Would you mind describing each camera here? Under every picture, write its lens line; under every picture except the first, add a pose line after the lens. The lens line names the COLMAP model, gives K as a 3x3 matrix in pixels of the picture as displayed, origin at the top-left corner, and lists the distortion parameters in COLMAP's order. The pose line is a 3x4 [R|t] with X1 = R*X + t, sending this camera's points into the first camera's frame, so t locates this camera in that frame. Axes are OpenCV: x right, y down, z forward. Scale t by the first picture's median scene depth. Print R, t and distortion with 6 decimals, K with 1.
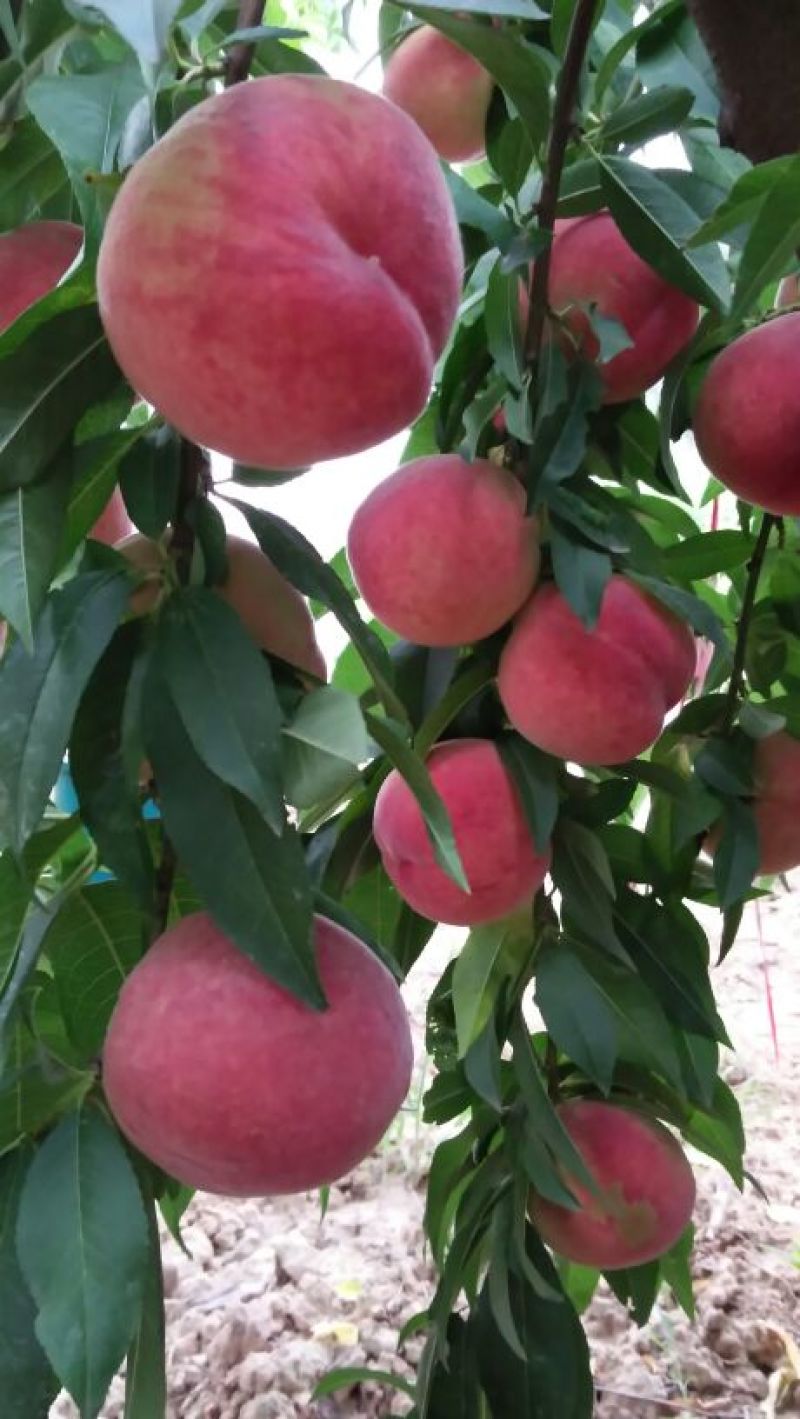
lens RADIAL K [[1155.4, 0, 400.0], [0, 1155.4, 709.5], [0, 0, 1]] dist [0.100186, -0.196257]
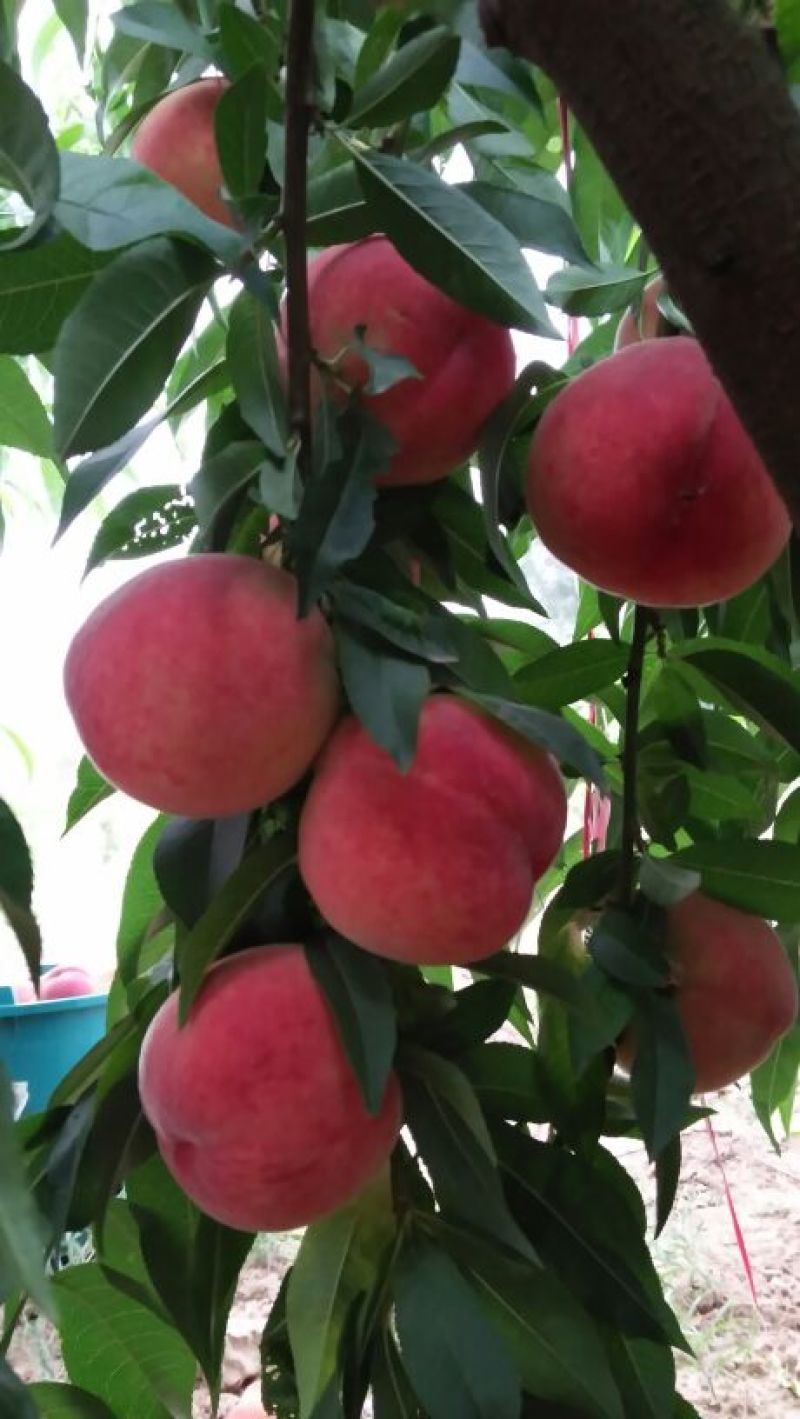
lens RADIAL K [[1173.6, 0, 385.4], [0, 1173.6, 705.5], [0, 0, 1]] dist [0.094393, -0.180697]
pose [[0.993730, -0.084935, 0.072707, 0.096158], [0.095924, 0.981755, -0.164184, 0.007024], [-0.057435, 0.170129, 0.983747, 0.281078]]
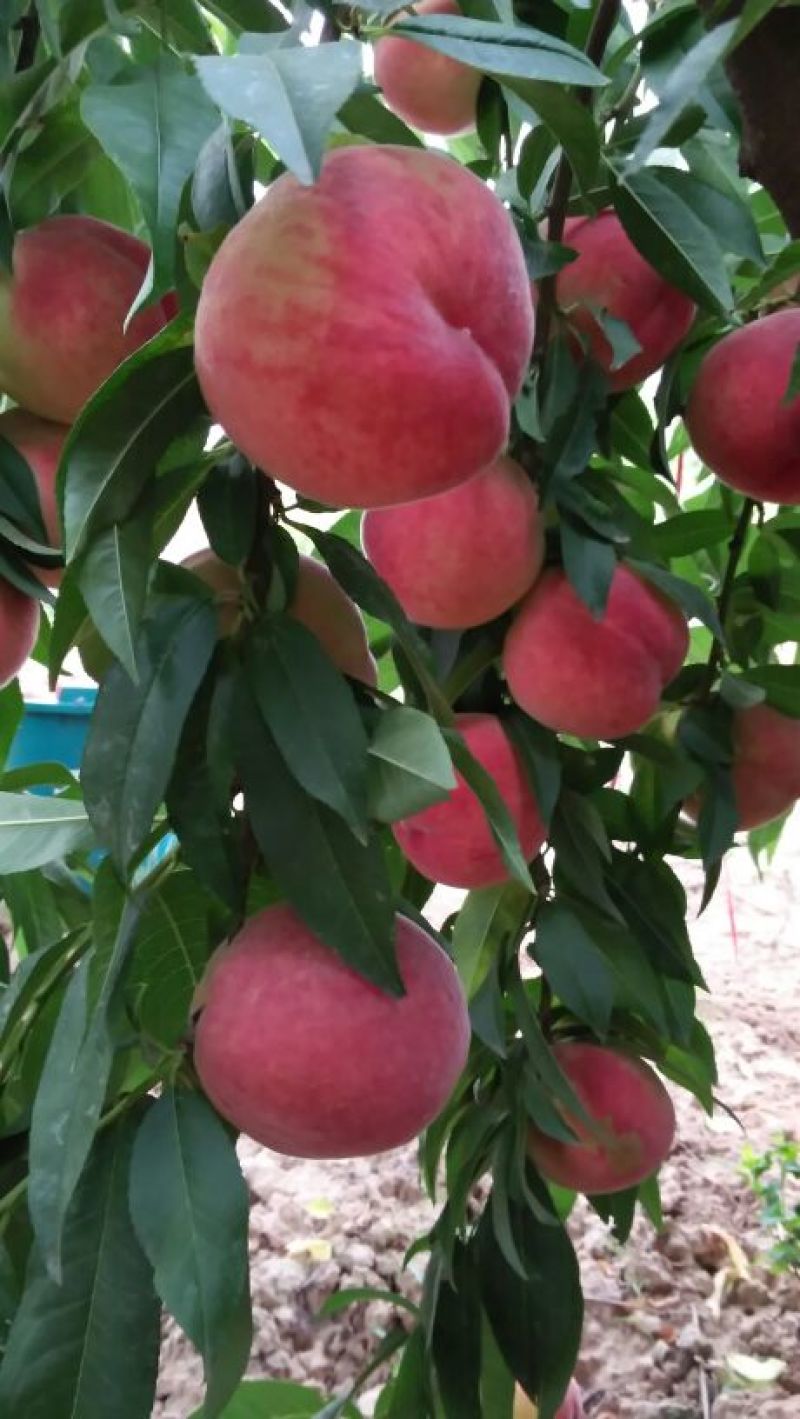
lens RADIAL K [[1155.4, 0, 400.0], [0, 1155.4, 709.5], [0, 0, 1]] dist [0.100186, -0.196257]
pose [[0.998088, -0.008678, 0.061204, -0.077105], [0.004572, 0.997749, 0.066910, -0.053147], [-0.061647, -0.066502, 0.995880, -0.053036]]
